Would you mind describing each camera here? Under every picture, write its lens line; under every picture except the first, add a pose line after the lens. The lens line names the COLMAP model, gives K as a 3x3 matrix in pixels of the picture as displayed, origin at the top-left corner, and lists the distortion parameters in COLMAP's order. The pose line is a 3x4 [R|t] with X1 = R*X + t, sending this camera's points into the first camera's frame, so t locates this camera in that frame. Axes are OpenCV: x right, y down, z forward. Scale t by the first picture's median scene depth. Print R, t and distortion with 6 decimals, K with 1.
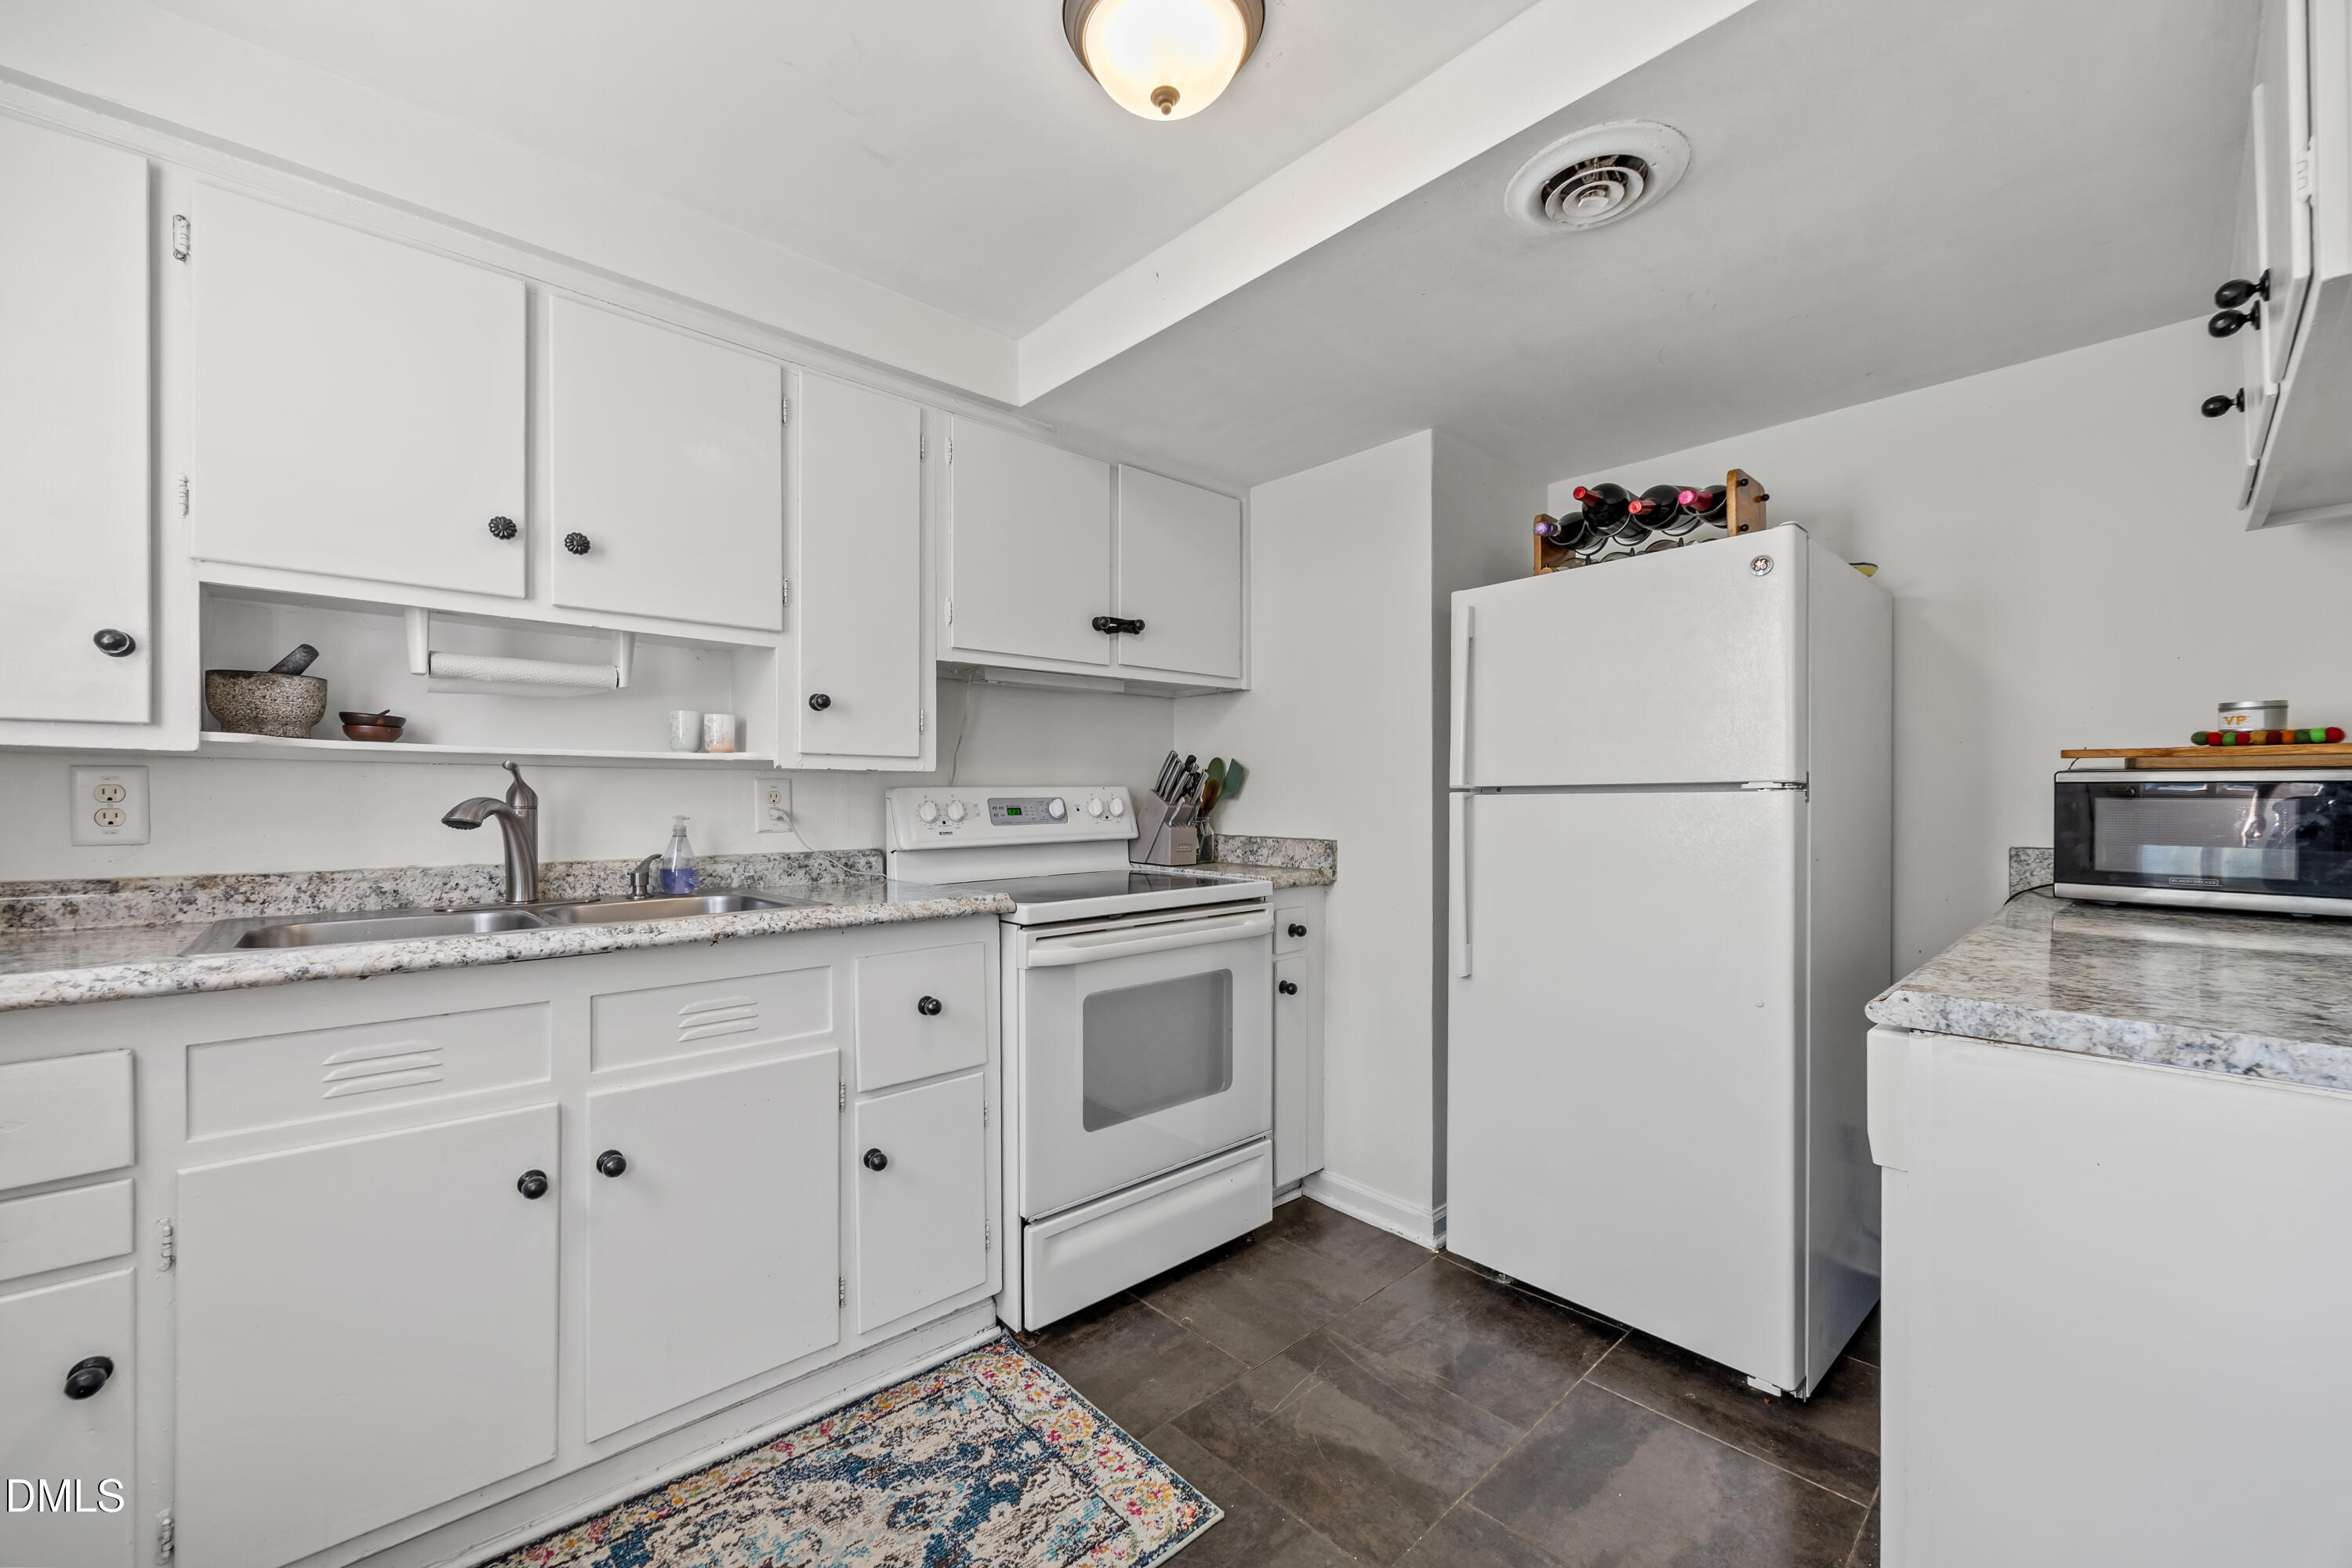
lens RADIAL K [[908.6, 0, 1169.6], [0, 908.6, 792.7], [0, 0, 1]] dist [0.000193, 0.000096]
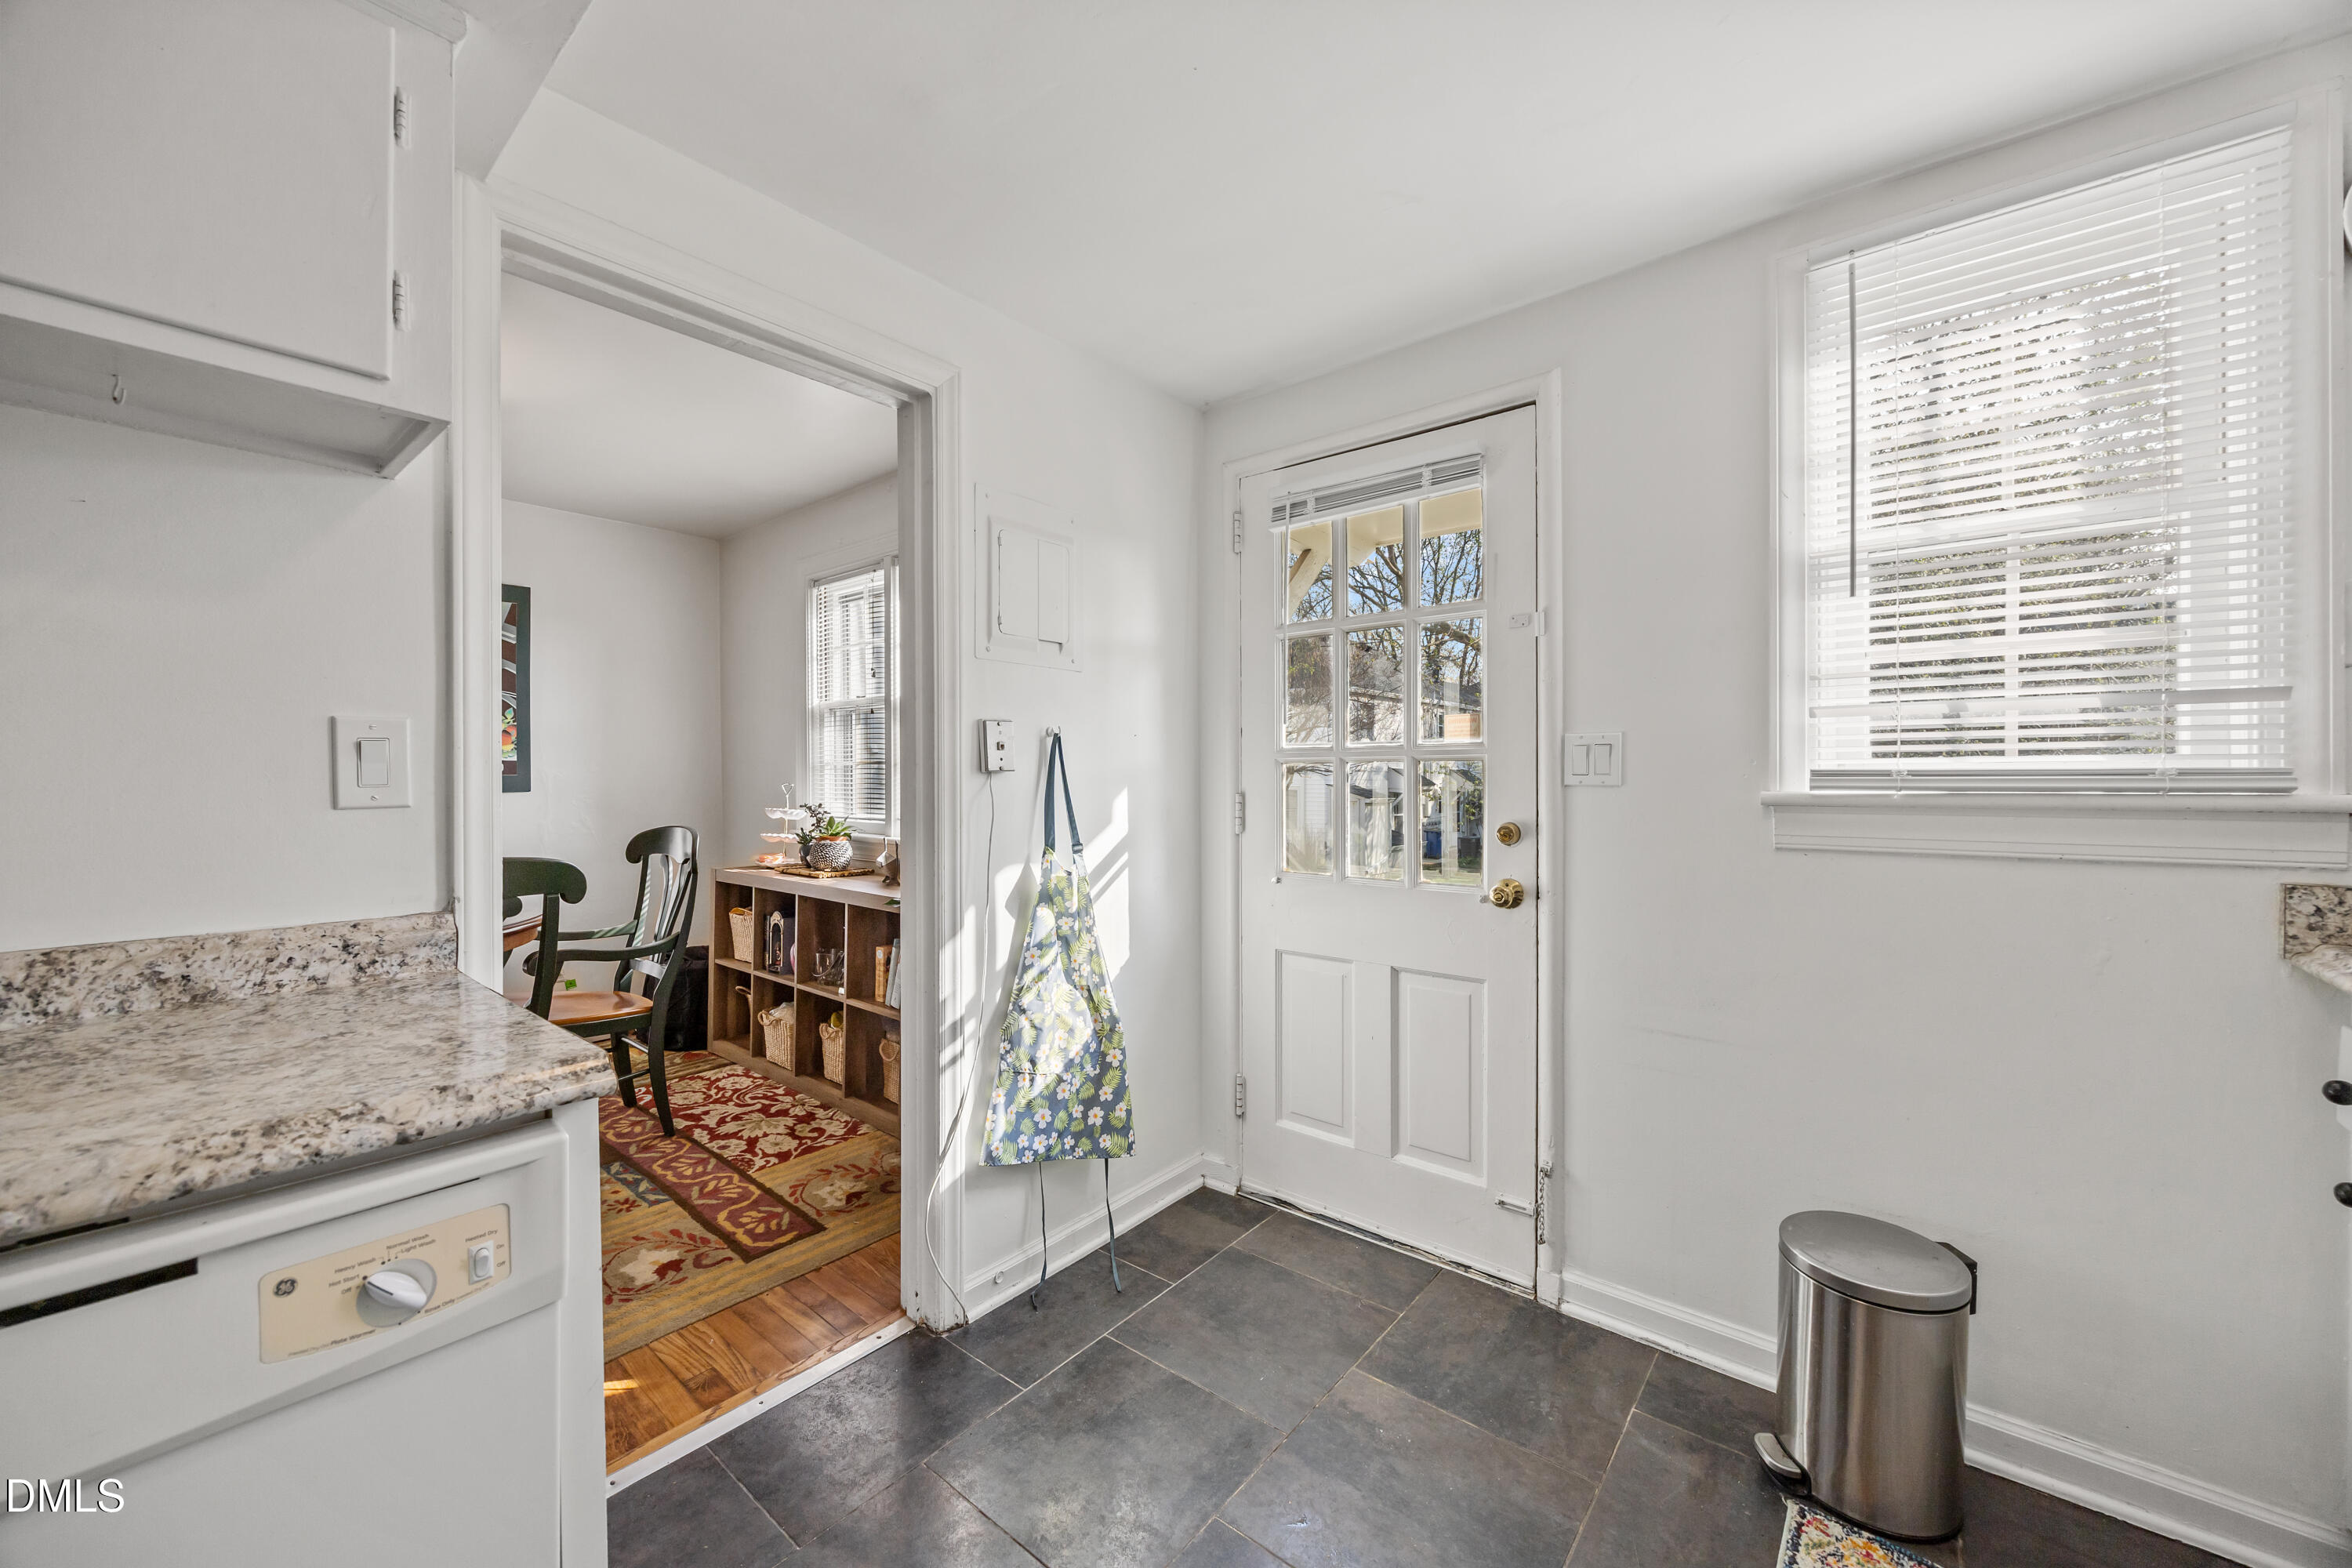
lens RADIAL K [[908.6, 0, 1182.5], [0, 908.6, 777.4], [0, 0, 1]] dist [0.000193, 0.000096]
pose [[0.992742, 0.000770, 0.120261, -0.229610], [-0.002739, 0.999865, 0.016209, -0.045929], [-0.120232, -0.016421, 0.992610, 0.280447]]
